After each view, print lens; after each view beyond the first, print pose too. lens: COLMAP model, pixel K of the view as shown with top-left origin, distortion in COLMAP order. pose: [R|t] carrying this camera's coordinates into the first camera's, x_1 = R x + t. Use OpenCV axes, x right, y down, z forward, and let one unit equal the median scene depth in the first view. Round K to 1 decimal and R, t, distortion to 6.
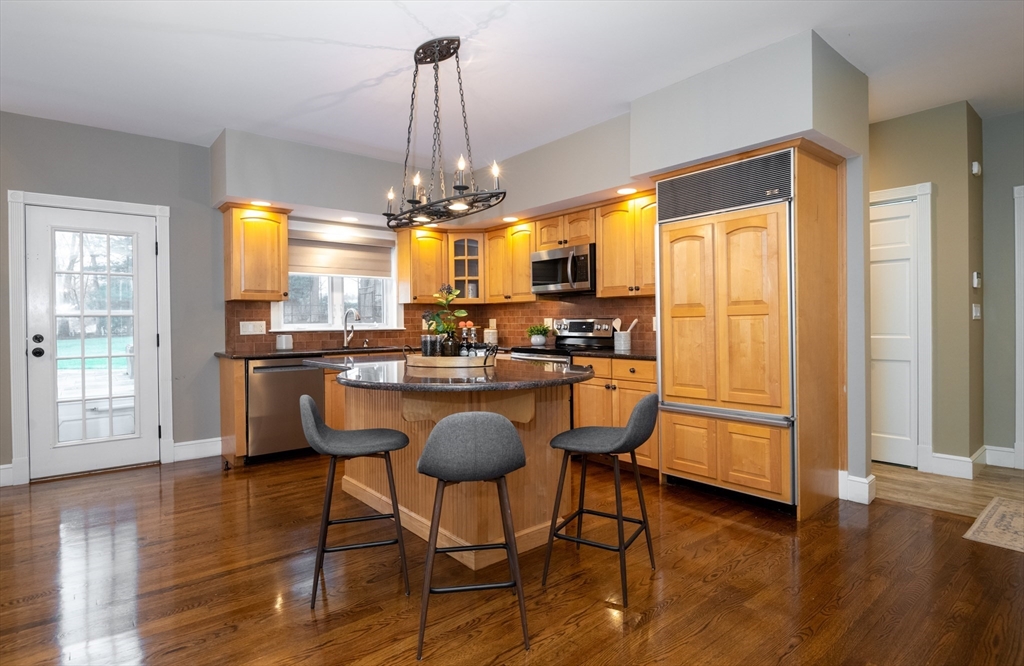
lens RADIAL K [[525.1, 0, 506.1], [0, 525.1, 327.4], [0, 0, 1]] dist [-0.006865, -0.000533]
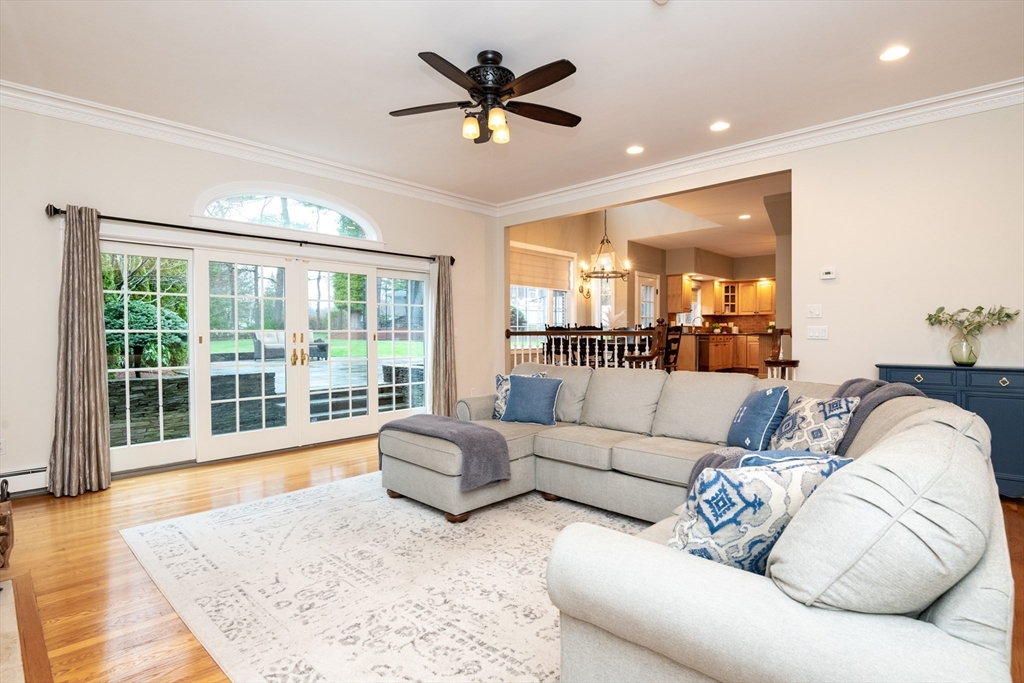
lens RADIAL K [[511.8, 0, 517.9], [0, 511.8, 338.5], [0, 0, 1]] dist [0.011398, -0.000517]
pose [[0.990897, 0.005460, 0.134514, -1.389024], [-0.005197, 0.999984, -0.002302, 0.070205], [-0.134525, 0.001582, 0.990909, -1.133889]]
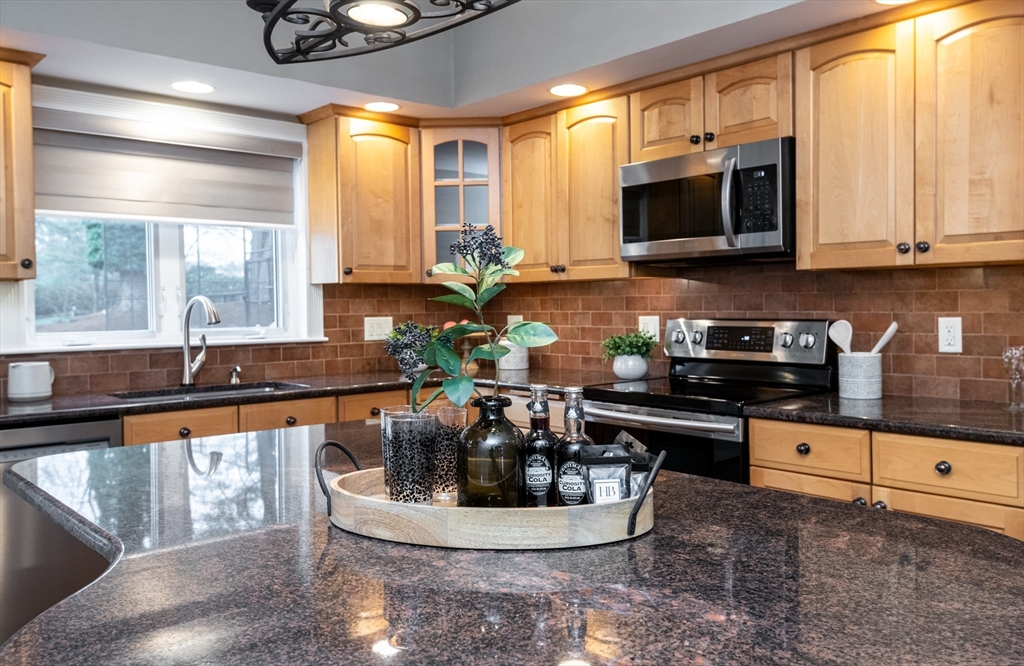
lens RADIAL K [[824.2, 0, 517.1], [0, 824.2, 318.9], [0, 0, 1]] dist [0.007765, 0.004949]
pose [[0.999333, -0.004566, 0.036236, -0.059635], [0.004355, 0.999973, 0.005884, -0.020459], [-0.036262, -0.005722, 0.999326, 0.316298]]
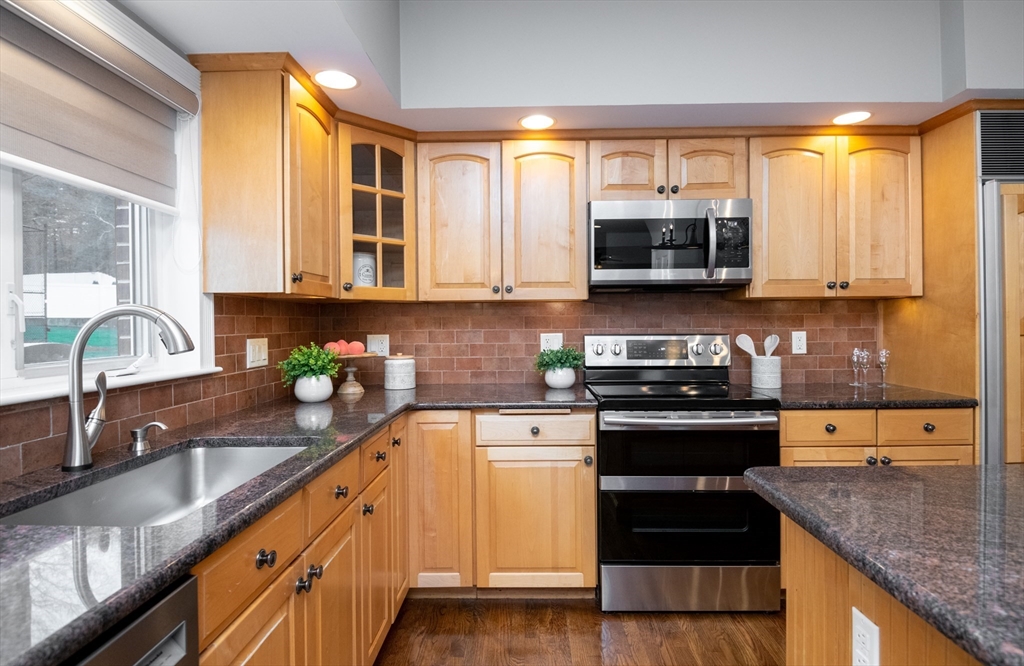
lens RADIAL K [[535.0, 0, 519.0], [0, 535.0, 324.0], [0, 0, 1]] dist [-0.003260, -0.004994]
pose [[0.651335, 0.000728, 0.758790, -0.363193], [0.011902, 0.999867, -0.011175, -0.022096], [-0.758697, 0.016310, 0.651240, 0.707605]]
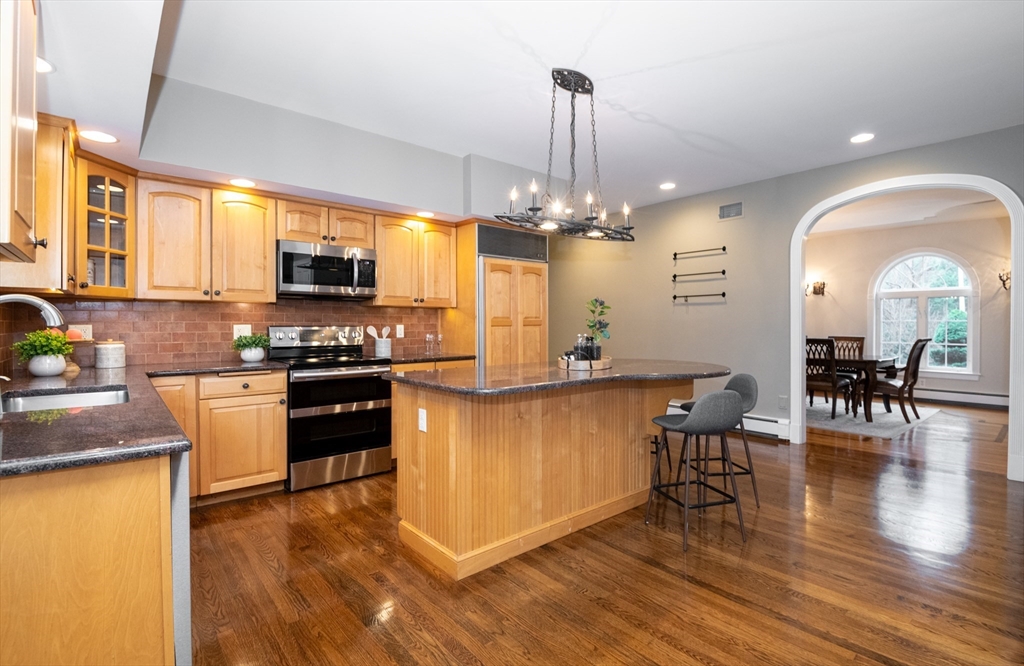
lens RADIAL K [[481.6, 0, 519.9], [0, 481.6, 328.8], [0, 0, 1]] dist [-0.006008, -0.002638]
pose [[-0.023300, 0.001580, 0.999727, -0.645495], [0.012338, 0.999923, -0.001293, -0.006489], [-0.999652, 0.012305, -0.023317, 0.648368]]
